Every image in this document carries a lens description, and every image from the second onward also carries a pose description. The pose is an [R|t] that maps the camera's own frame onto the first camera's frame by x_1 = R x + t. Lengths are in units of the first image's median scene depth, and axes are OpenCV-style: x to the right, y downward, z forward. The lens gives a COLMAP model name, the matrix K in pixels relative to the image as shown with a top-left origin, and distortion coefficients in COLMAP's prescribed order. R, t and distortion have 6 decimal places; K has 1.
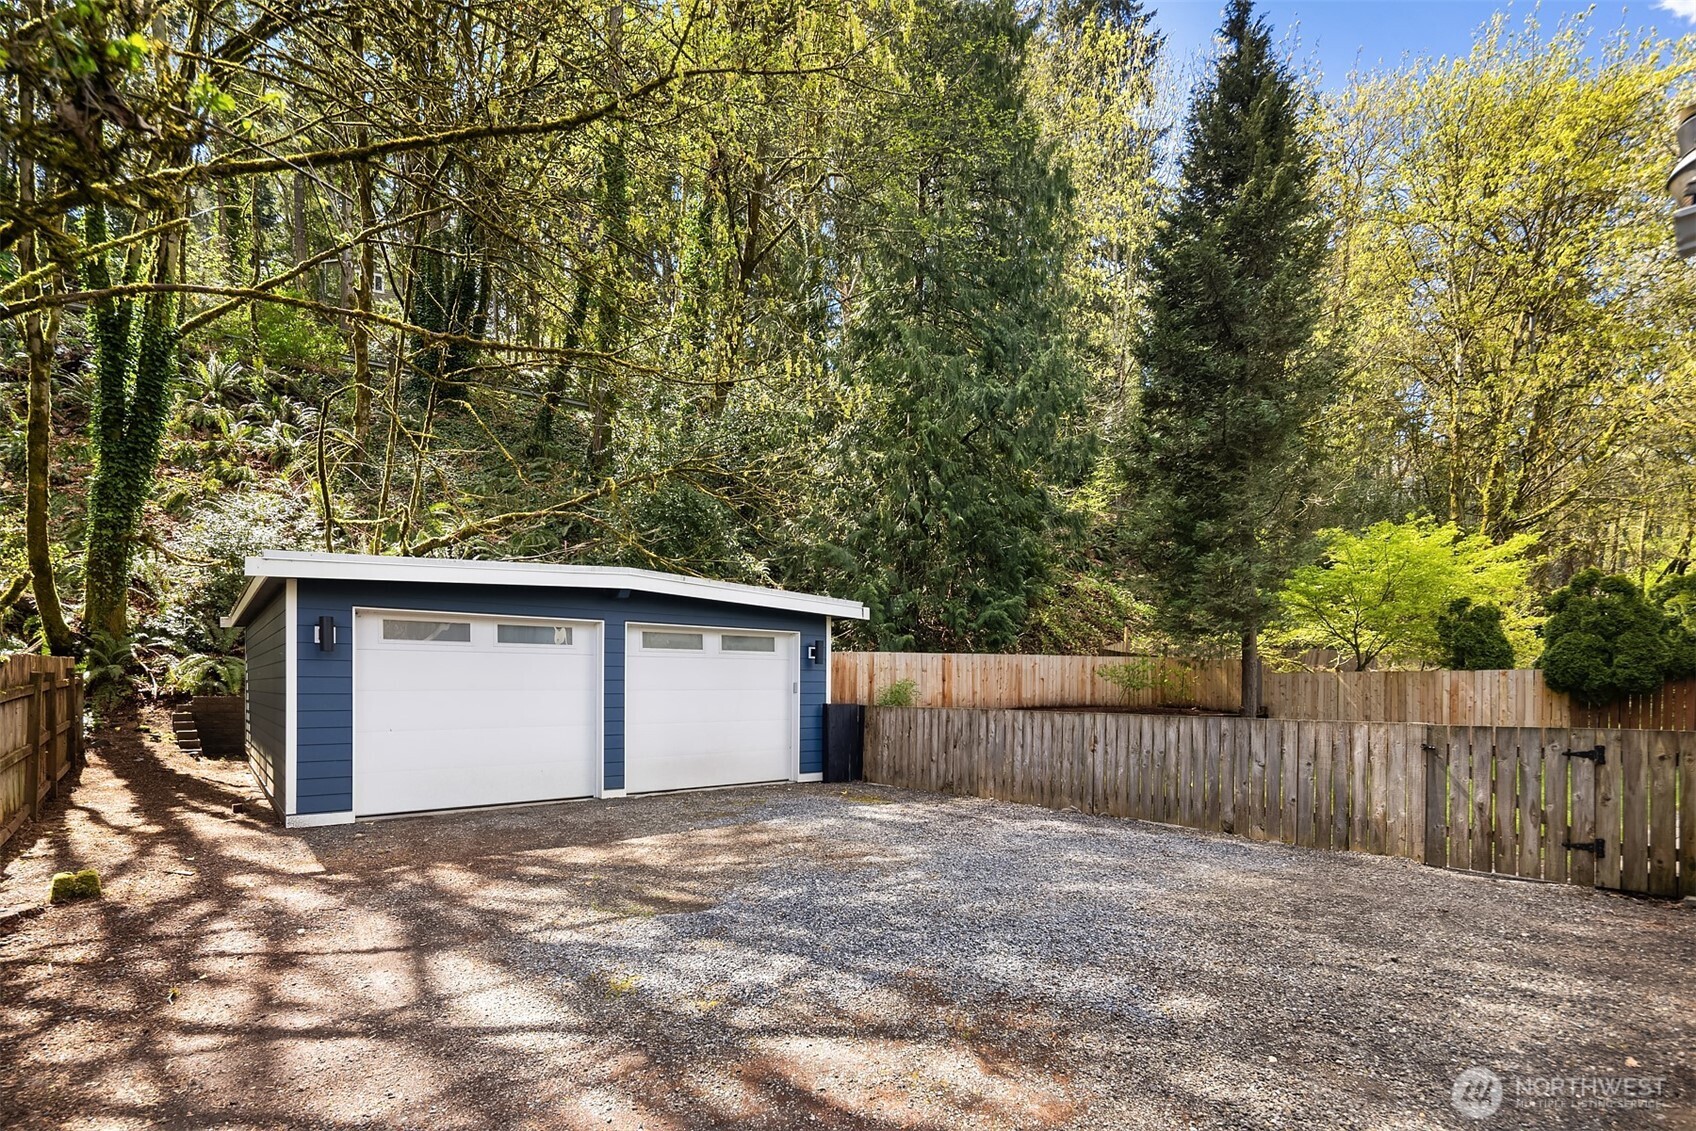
lens RADIAL K [[820.9, 0, 851.3], [0, 820.9, 688.9], [0, 0, 1]] dist [0.000772, -0.001457]
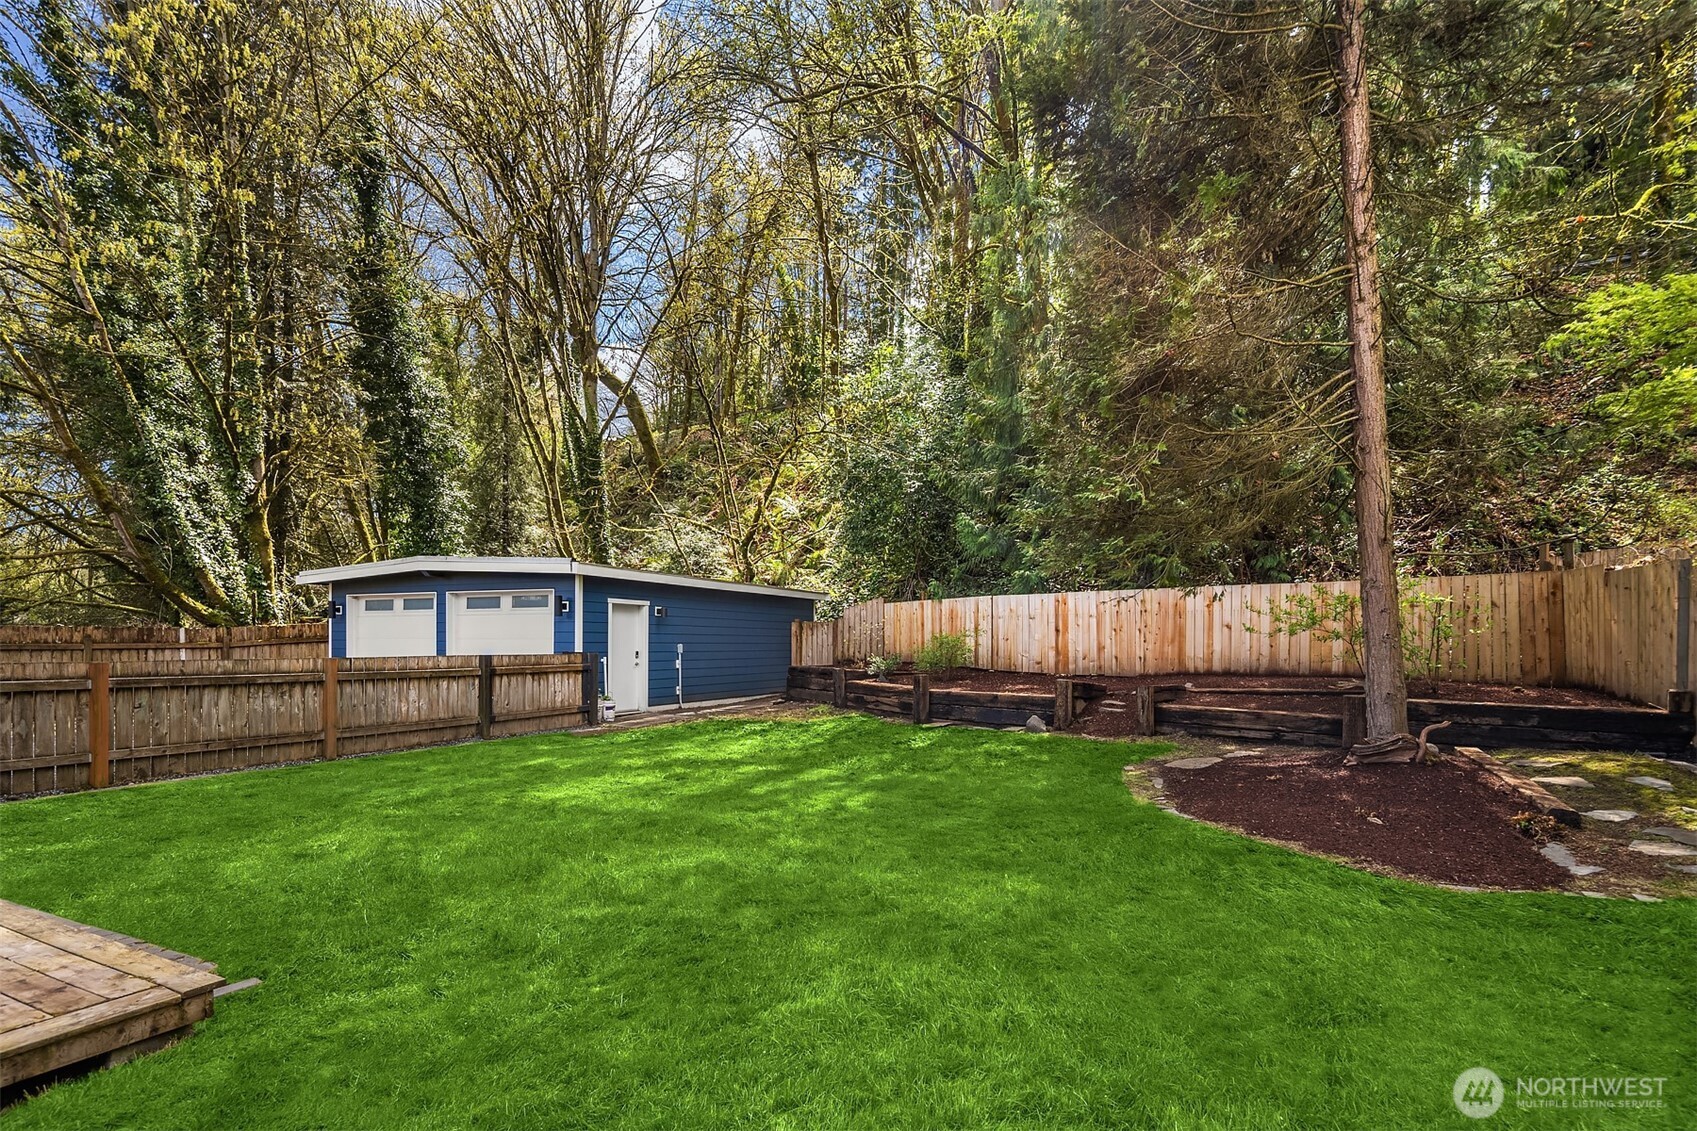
lens RADIAL K [[821.4, 0, 858.3], [0, 821.4, 644.7], [0, 0, 1]] dist [0.000772, -0.001457]
pose [[0.423281, 0.001404, -0.905998, 1.172388], [-0.007676, 0.999968, -0.002037, 0.008311], [0.905966, 0.007817, 0.423278, 0.903560]]
